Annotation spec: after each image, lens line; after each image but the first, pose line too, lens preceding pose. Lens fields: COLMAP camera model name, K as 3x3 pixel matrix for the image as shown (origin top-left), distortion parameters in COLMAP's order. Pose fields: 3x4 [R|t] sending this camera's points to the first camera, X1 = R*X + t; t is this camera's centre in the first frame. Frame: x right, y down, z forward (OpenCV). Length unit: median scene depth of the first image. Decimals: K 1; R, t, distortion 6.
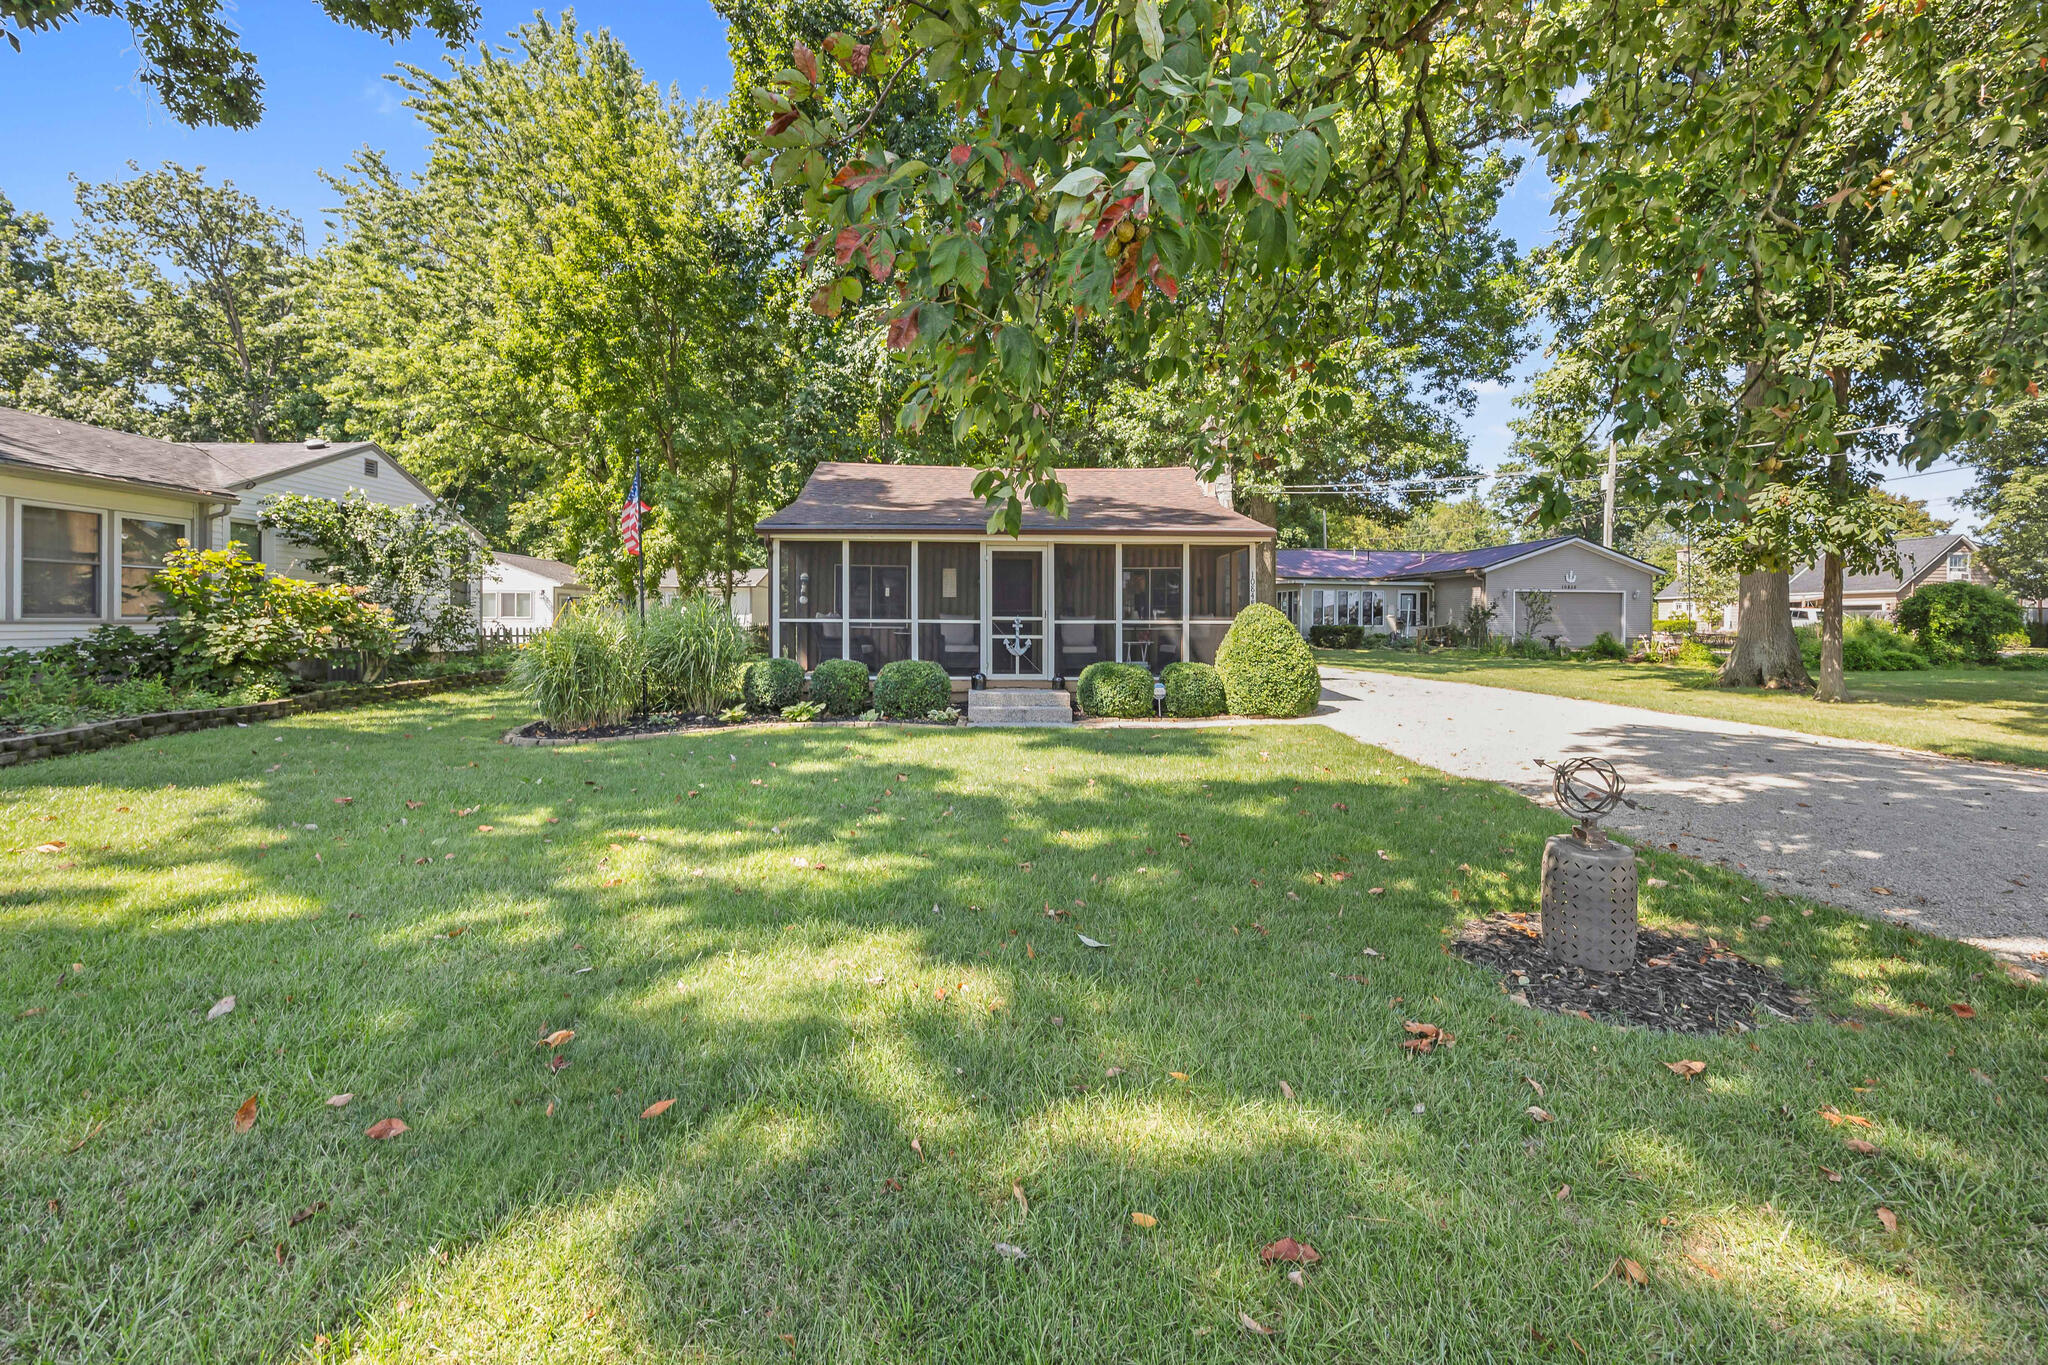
lens RADIAL K [[826.7, 0, 1015.7], [0, 826.7, 619.1], [0, 0, 1]] dist [0.000326, 0.000039]
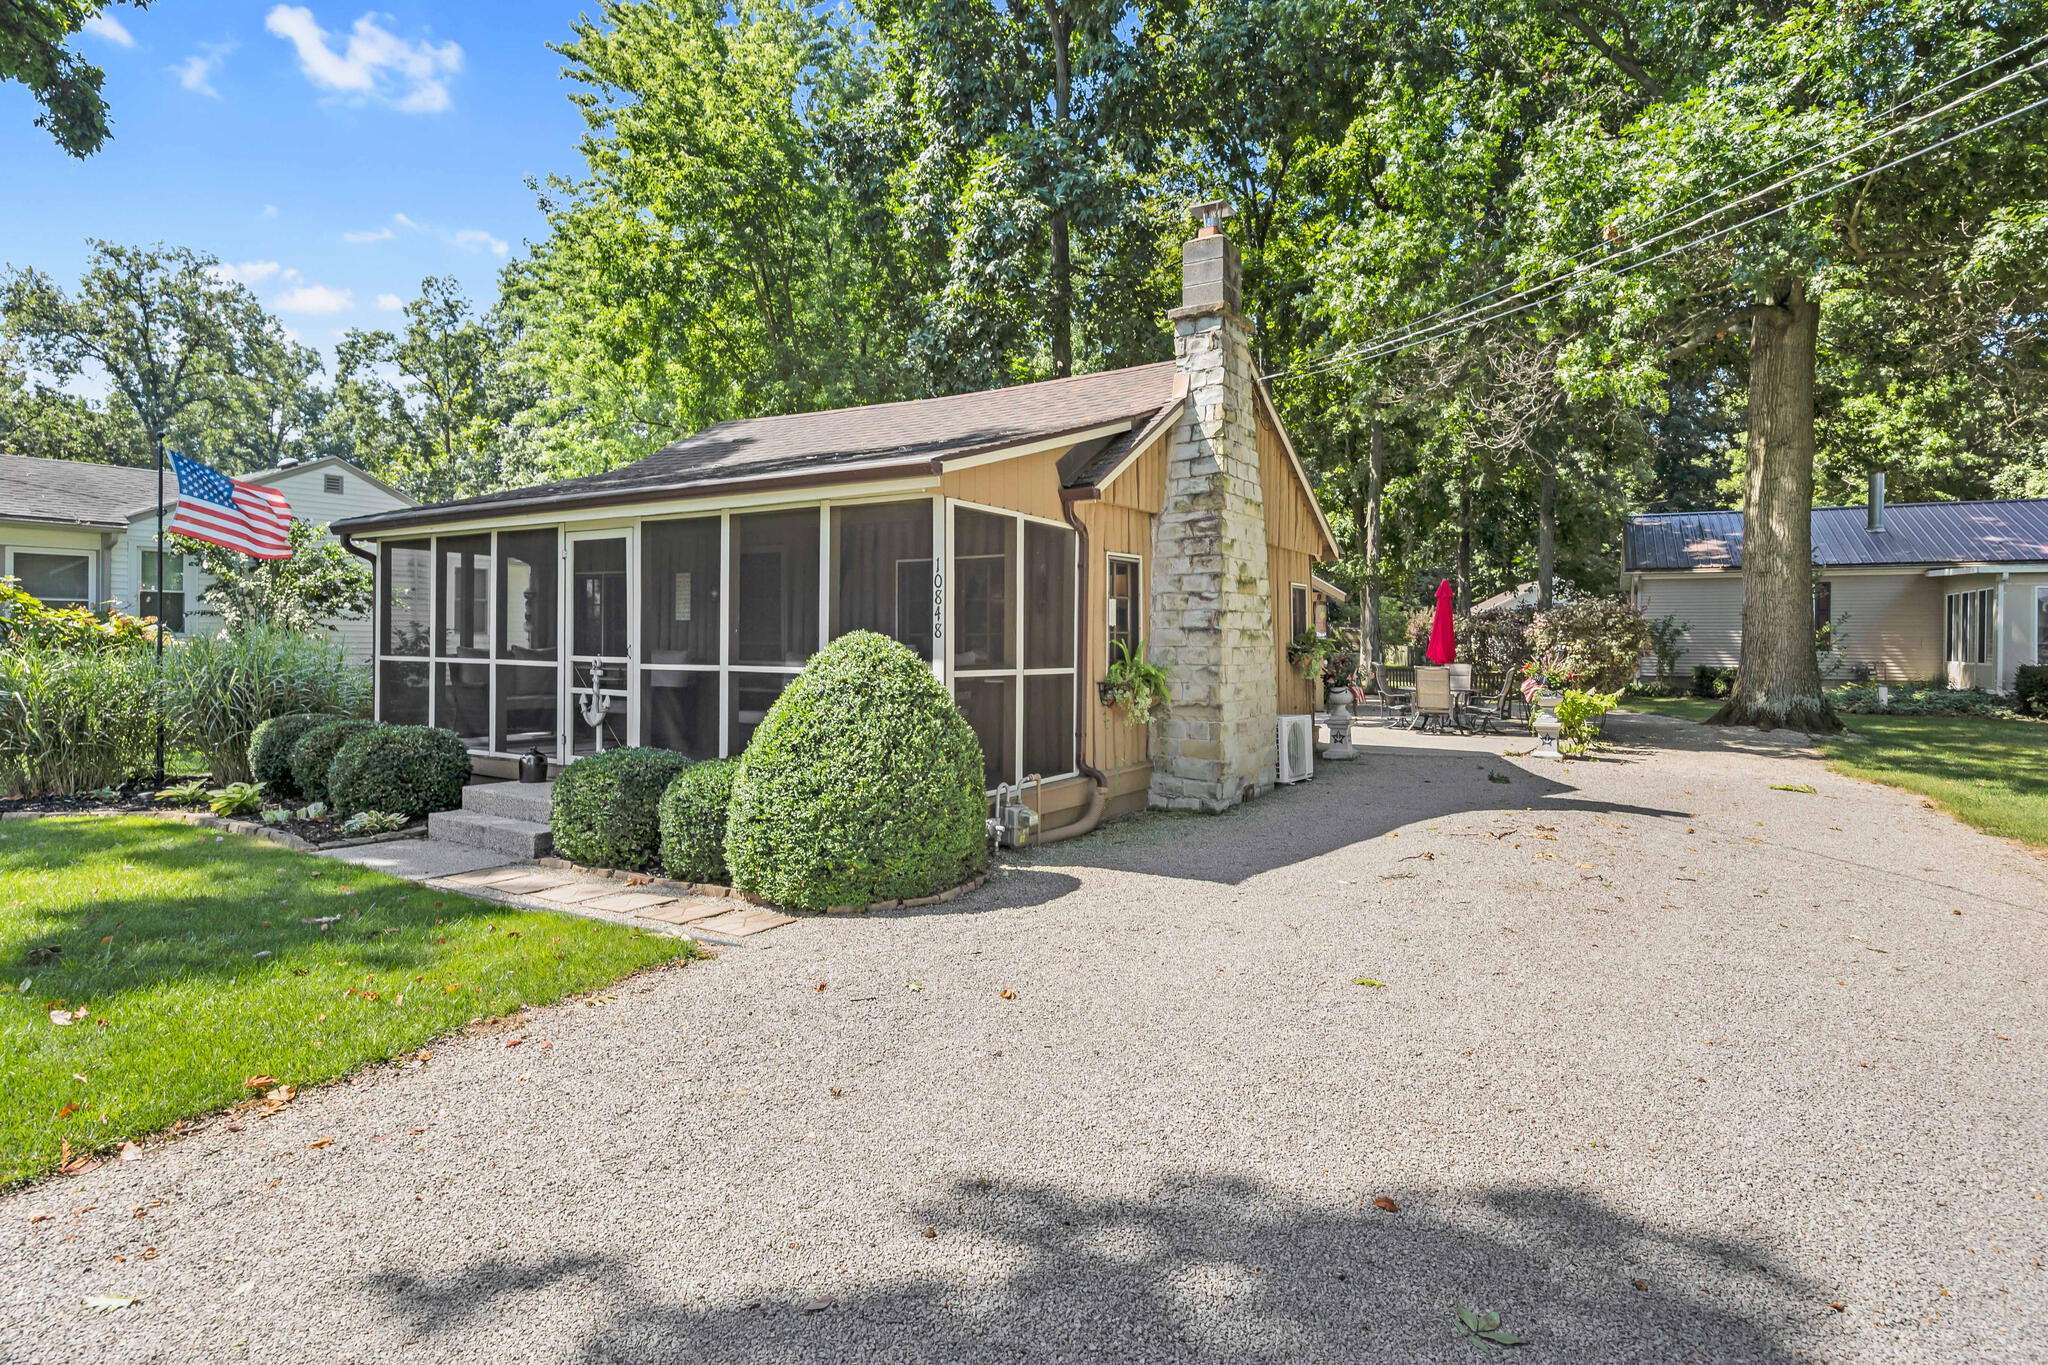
lens RADIAL K [[1110.9, 0, 1028.8], [0, 1110.9, 634.3], [0, 0, 1]] dist [-0.004817, -0.000575]
pose [[0.810580, -0.001654, -0.585626, 0.676136], [-0.002334, 0.999979, -0.006054, -0.013905], [0.585624, 0.006274, 0.810559, 0.557376]]
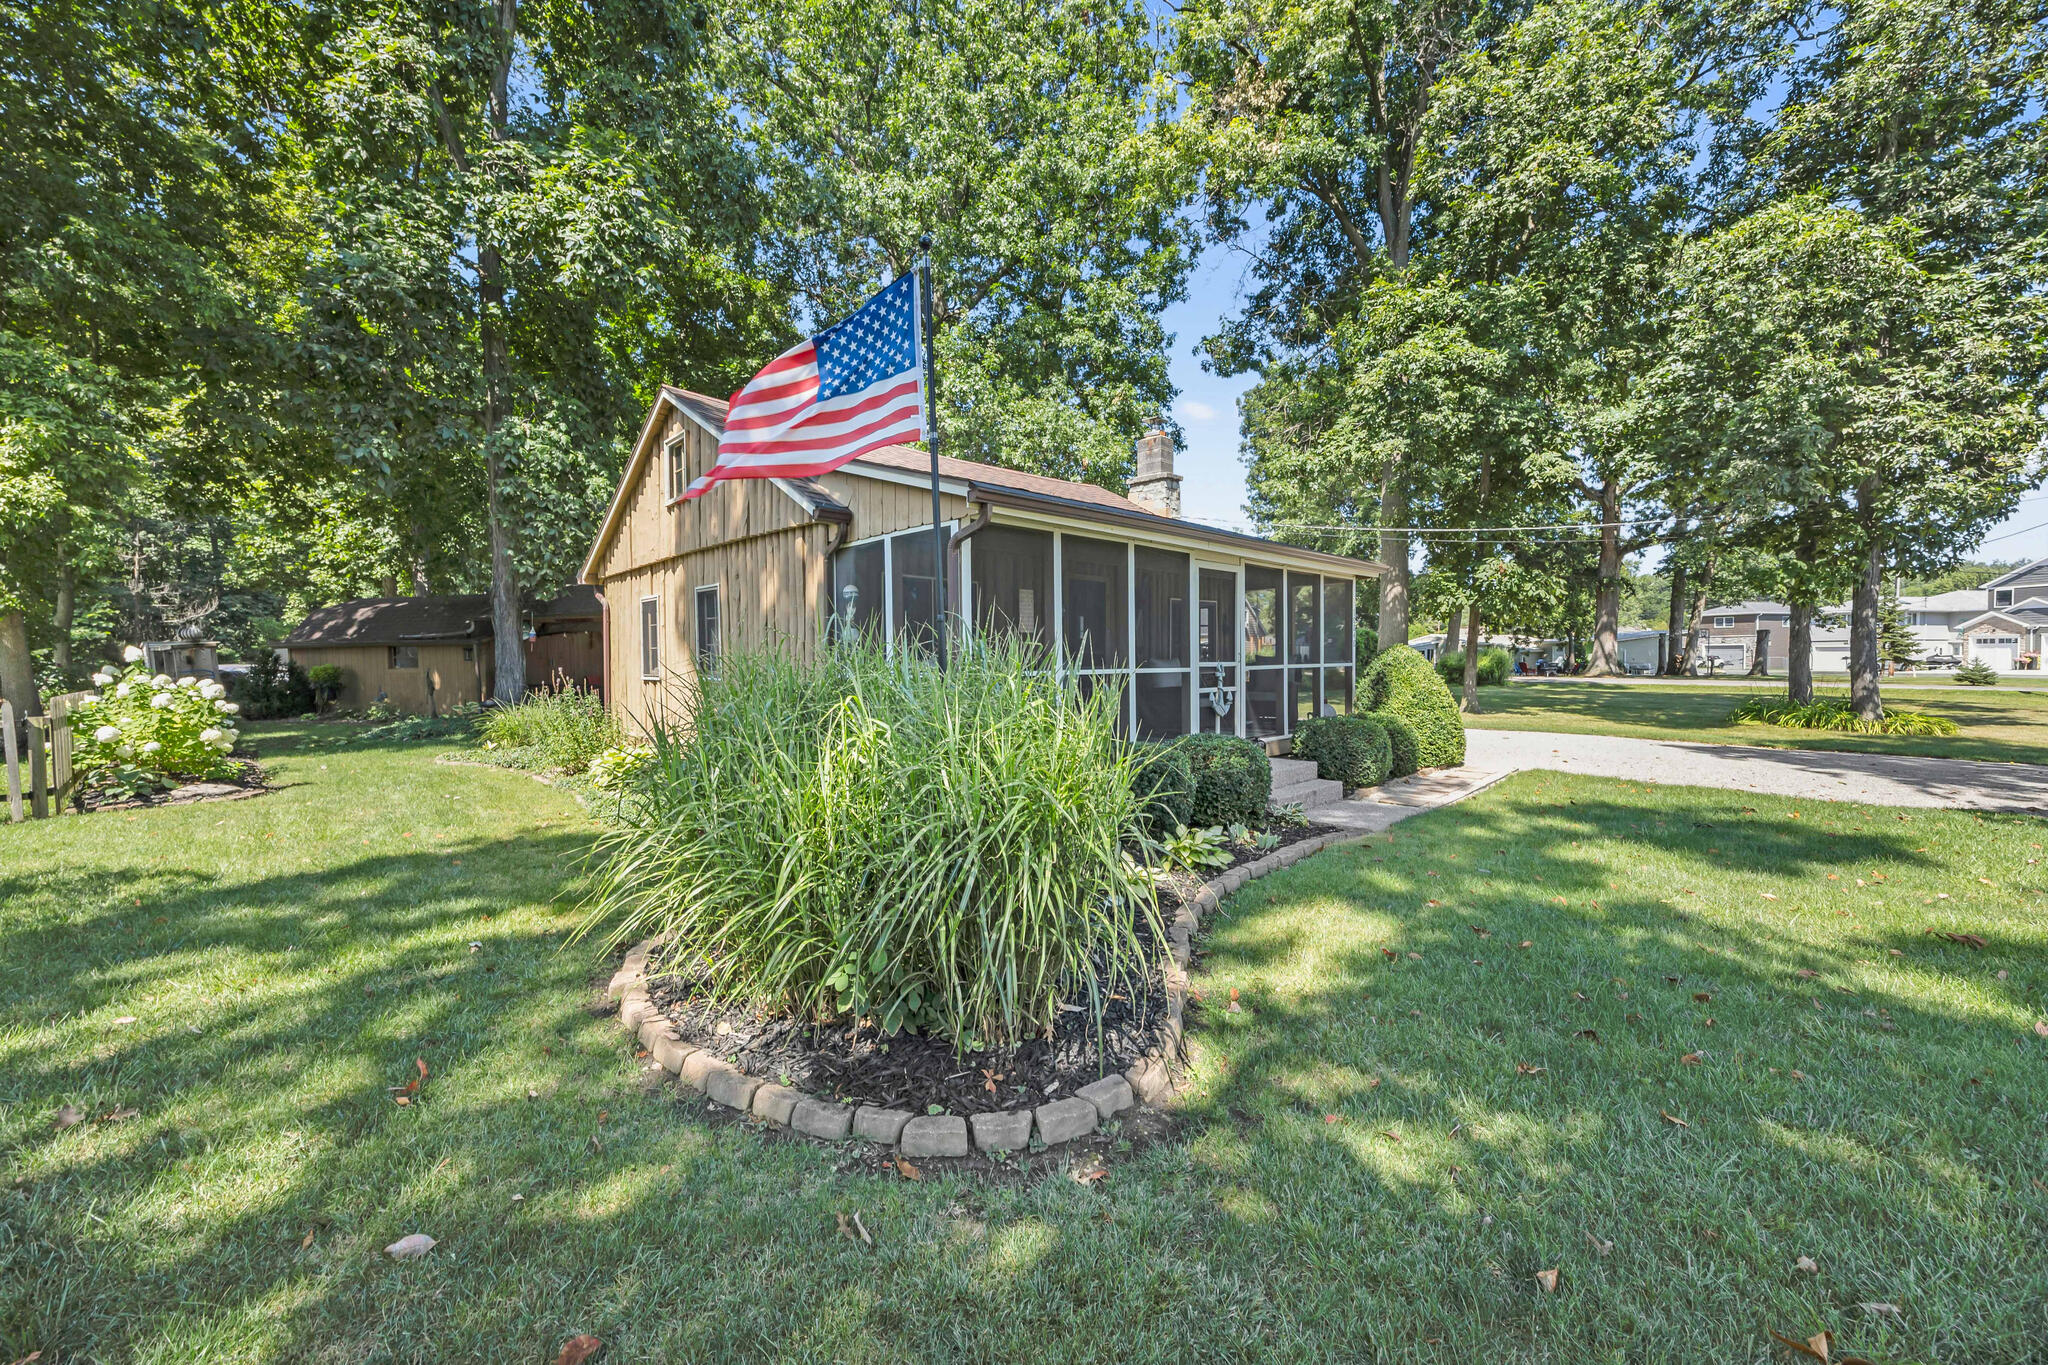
lens RADIAL K [[782.6, 0, 1028.5], [0, 782.6, 690.4], [0, 0, 1]] dist [0.018376, -0.002946]
pose [[0.750639, -0.036519, 0.659702, -0.567703], [0.007213, 0.998865, 0.047086, -0.011327], [-0.660673, -0.030586, 0.750051, 0.595209]]
